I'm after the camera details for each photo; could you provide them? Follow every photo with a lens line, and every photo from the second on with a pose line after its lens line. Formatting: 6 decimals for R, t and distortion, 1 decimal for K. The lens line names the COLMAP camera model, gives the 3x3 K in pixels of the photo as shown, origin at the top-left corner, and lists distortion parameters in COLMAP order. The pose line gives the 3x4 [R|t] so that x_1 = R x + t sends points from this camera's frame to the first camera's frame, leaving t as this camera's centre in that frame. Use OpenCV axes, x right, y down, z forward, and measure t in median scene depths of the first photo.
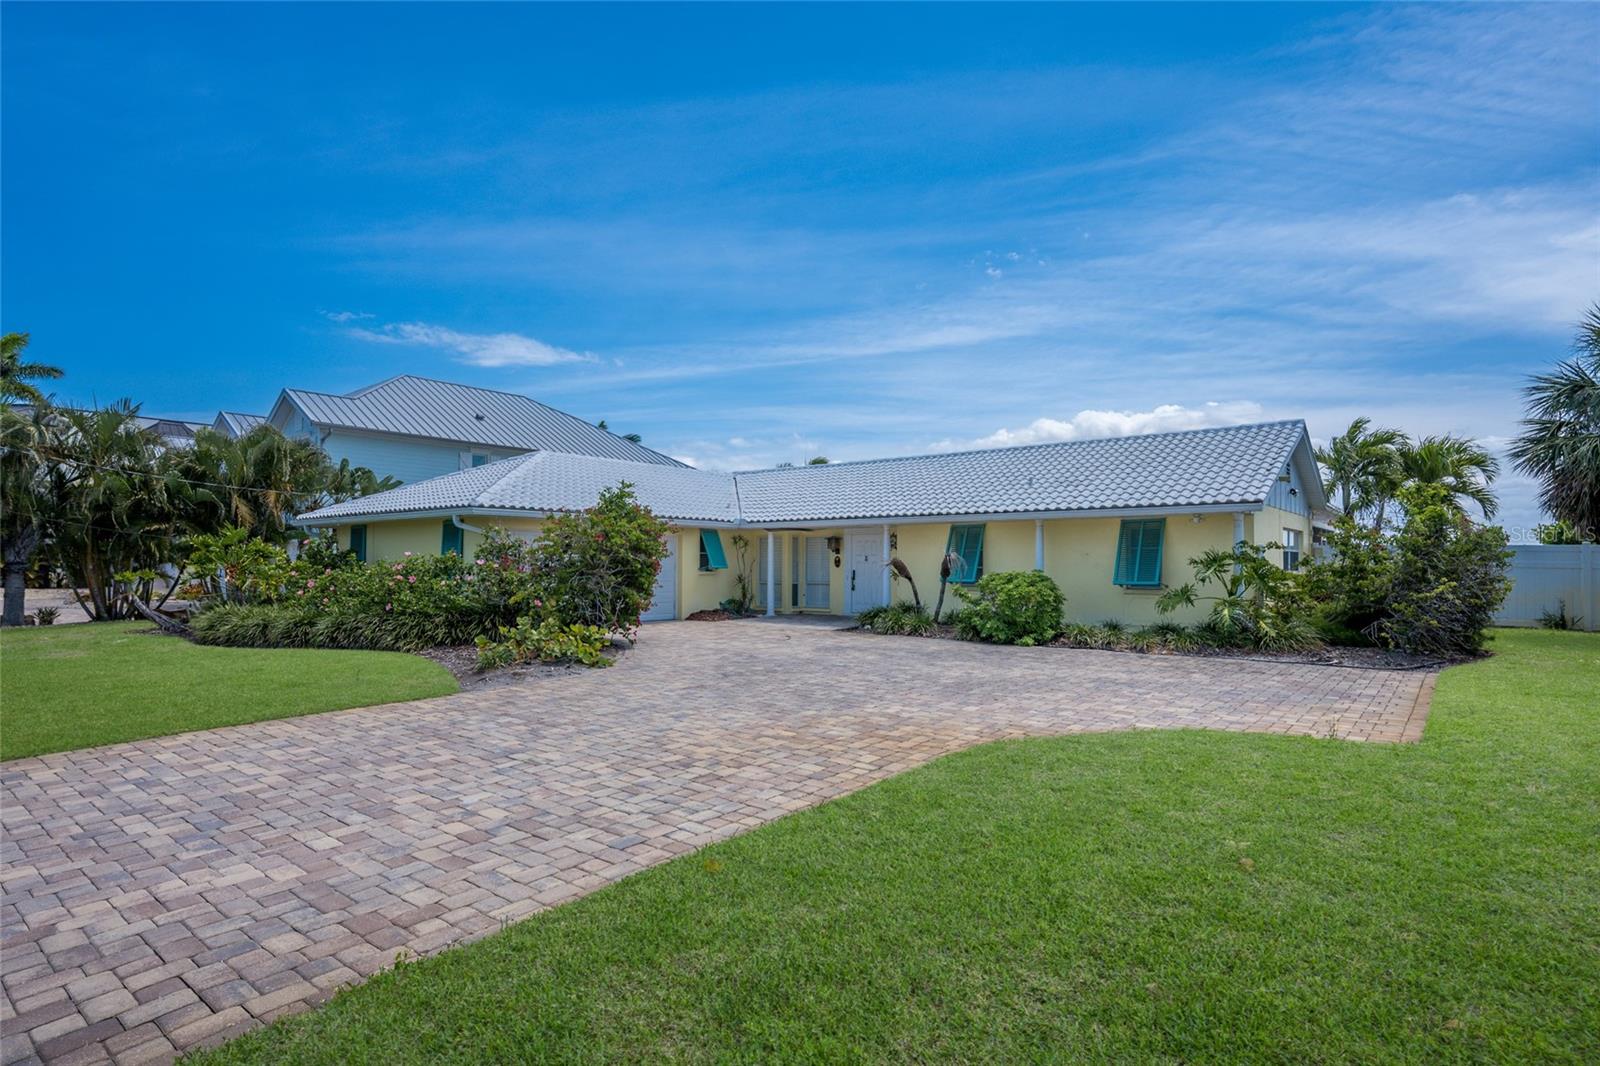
lens RADIAL K [[838.2, 0, 820.1], [0, 838.2, 538.8], [0, 0, 1]] dist [-0.013955, -0.001046]
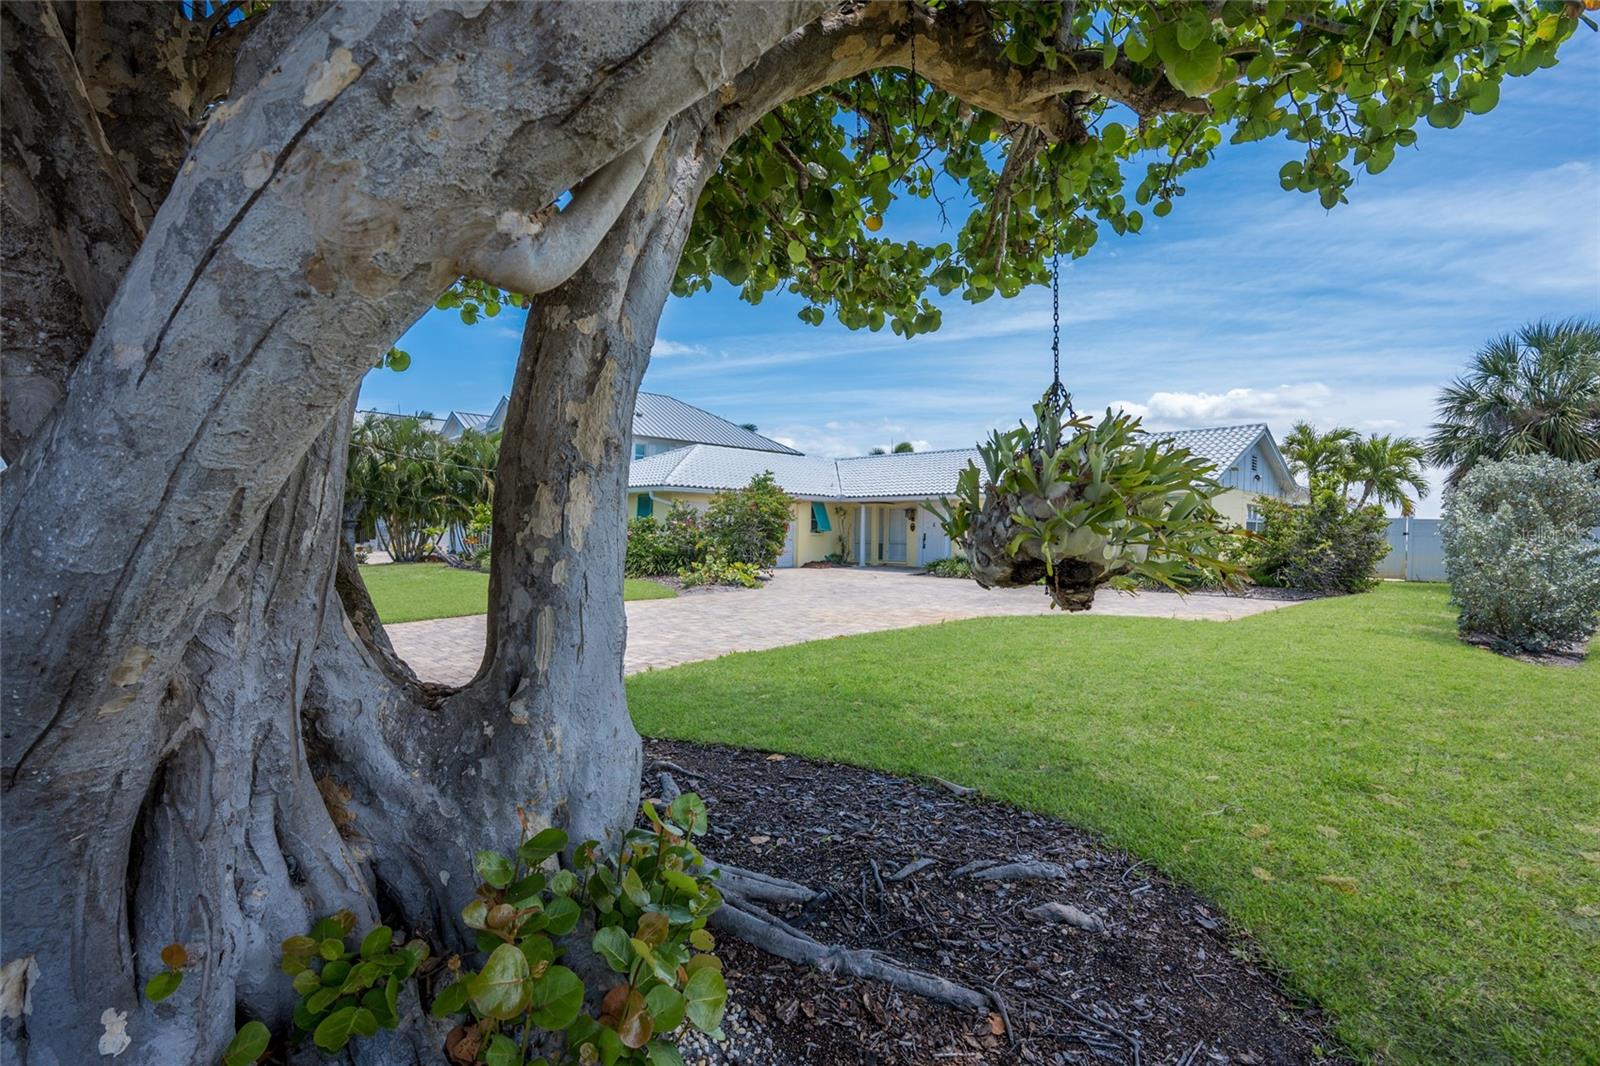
lens RADIAL K [[791.8, 0, 799.0], [0, 791.8, 535.7], [0, 0, 1]] dist [-0.003265, -0.000386]
pose [[0.990945, 0.012571, -0.133681, 0.014072], [-0.008491, 0.999482, 0.031046, 0.004461], [0.134002, -0.029630, 0.990538, -0.348409]]
